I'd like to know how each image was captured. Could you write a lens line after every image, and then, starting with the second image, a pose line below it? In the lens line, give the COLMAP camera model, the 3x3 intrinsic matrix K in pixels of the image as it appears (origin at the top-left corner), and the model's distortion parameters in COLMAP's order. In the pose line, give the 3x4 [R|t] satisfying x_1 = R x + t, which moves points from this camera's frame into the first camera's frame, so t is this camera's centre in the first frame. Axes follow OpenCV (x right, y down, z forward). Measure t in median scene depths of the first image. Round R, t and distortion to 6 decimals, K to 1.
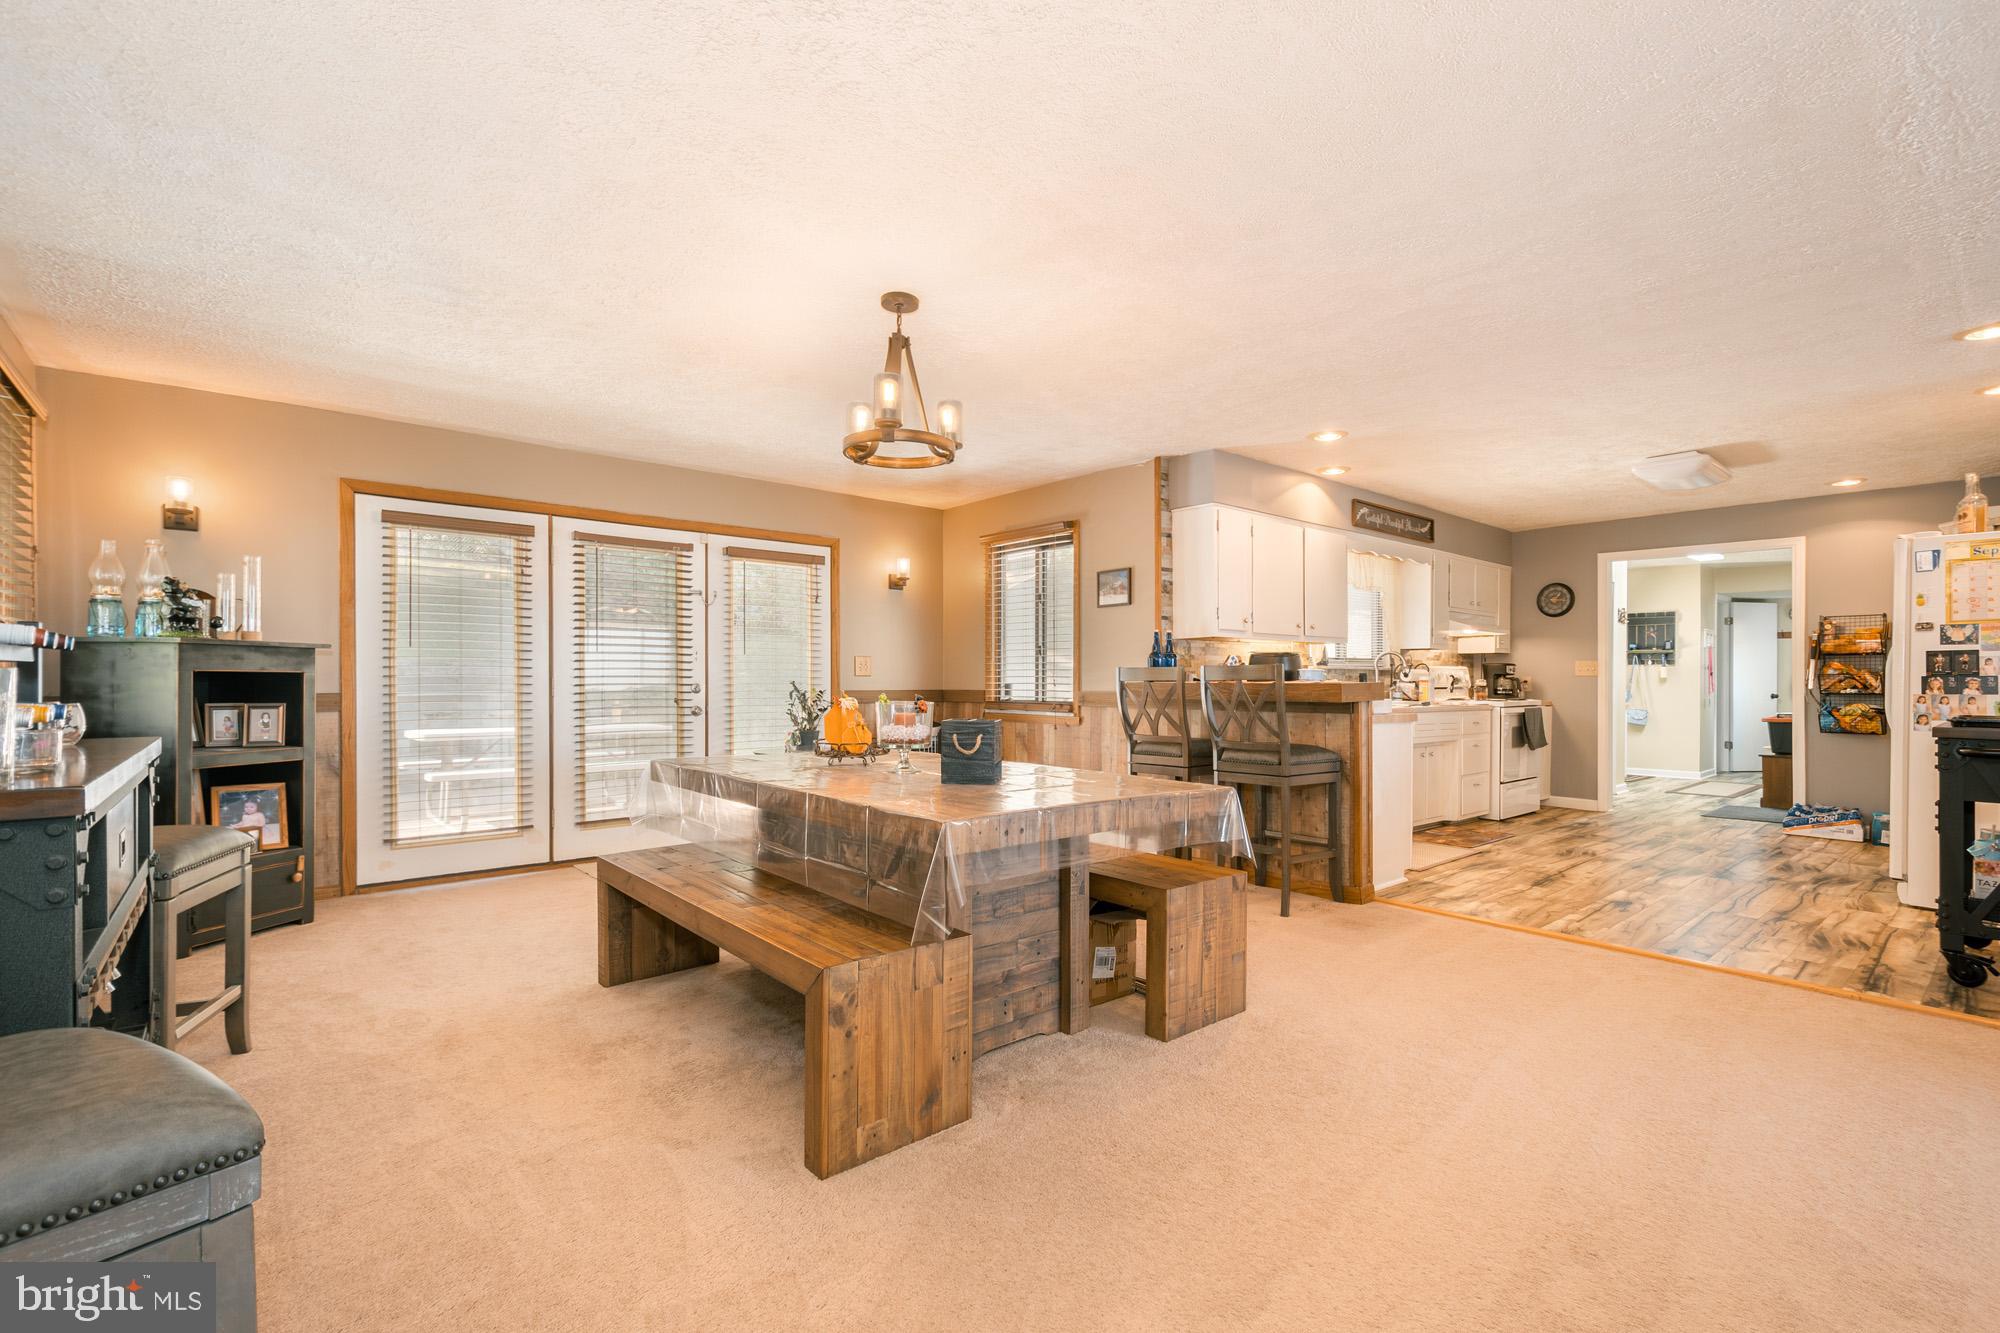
lens RADIAL K [[885.5, 0, 1018.8], [0, 885.5, 680.2], [0, 0, 1]] dist [0.012743, -0.000858]
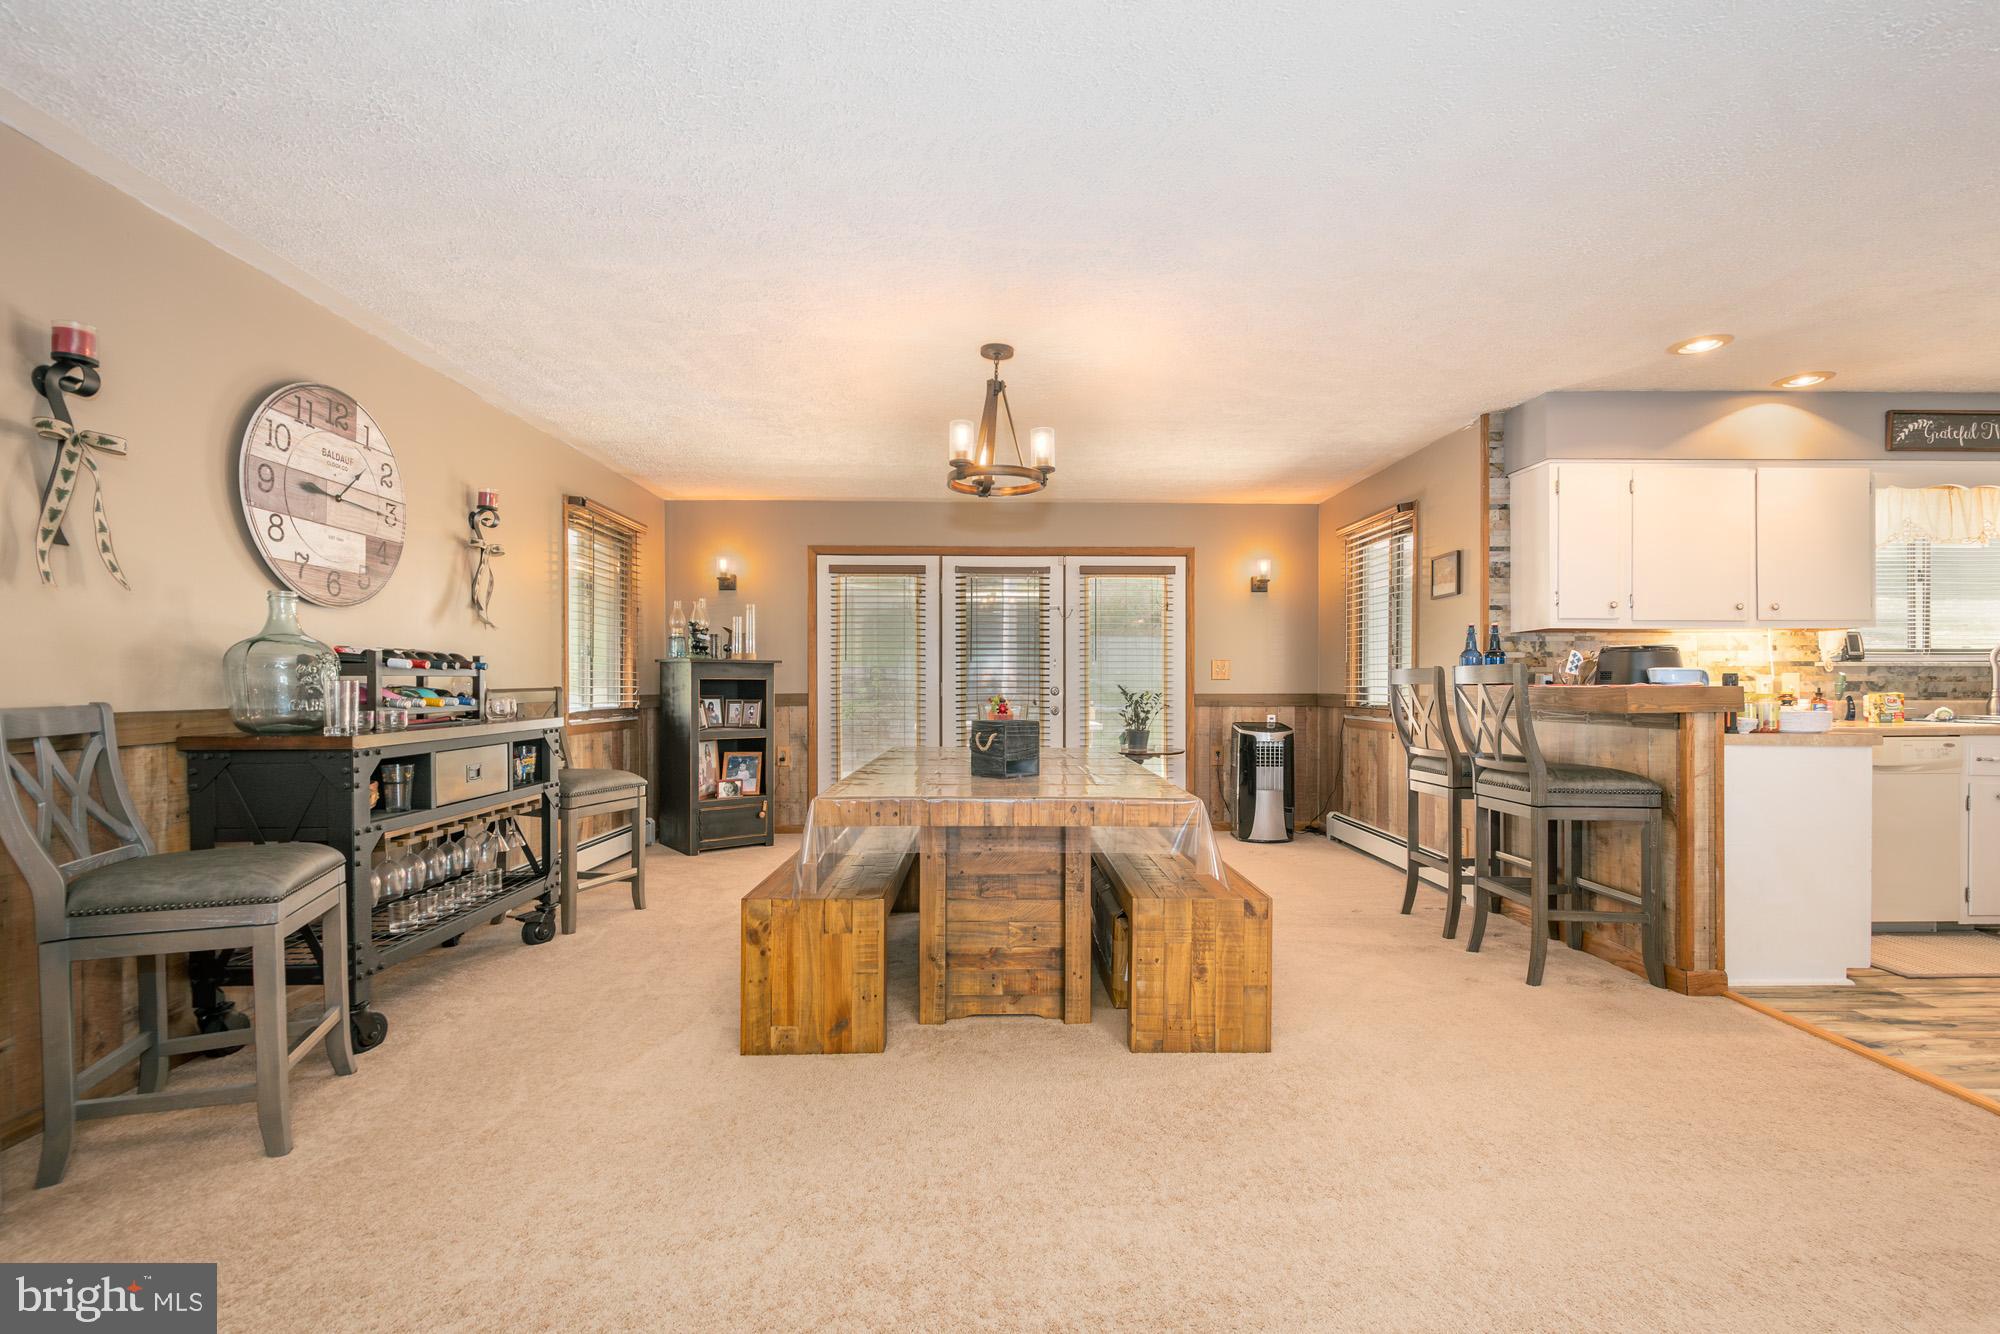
lens RADIAL K [[885.5, 0, 1018.8], [0, 885.5, 680.7], [0, 0, 1]] dist [0.012743, -0.000858]
pose [[0.775833, -0.003557, -0.630928, 0.445007], [0.002022, 0.999993, -0.003151, -0.000979], [0.630935, 0.001169, 0.775835, 0.101341]]
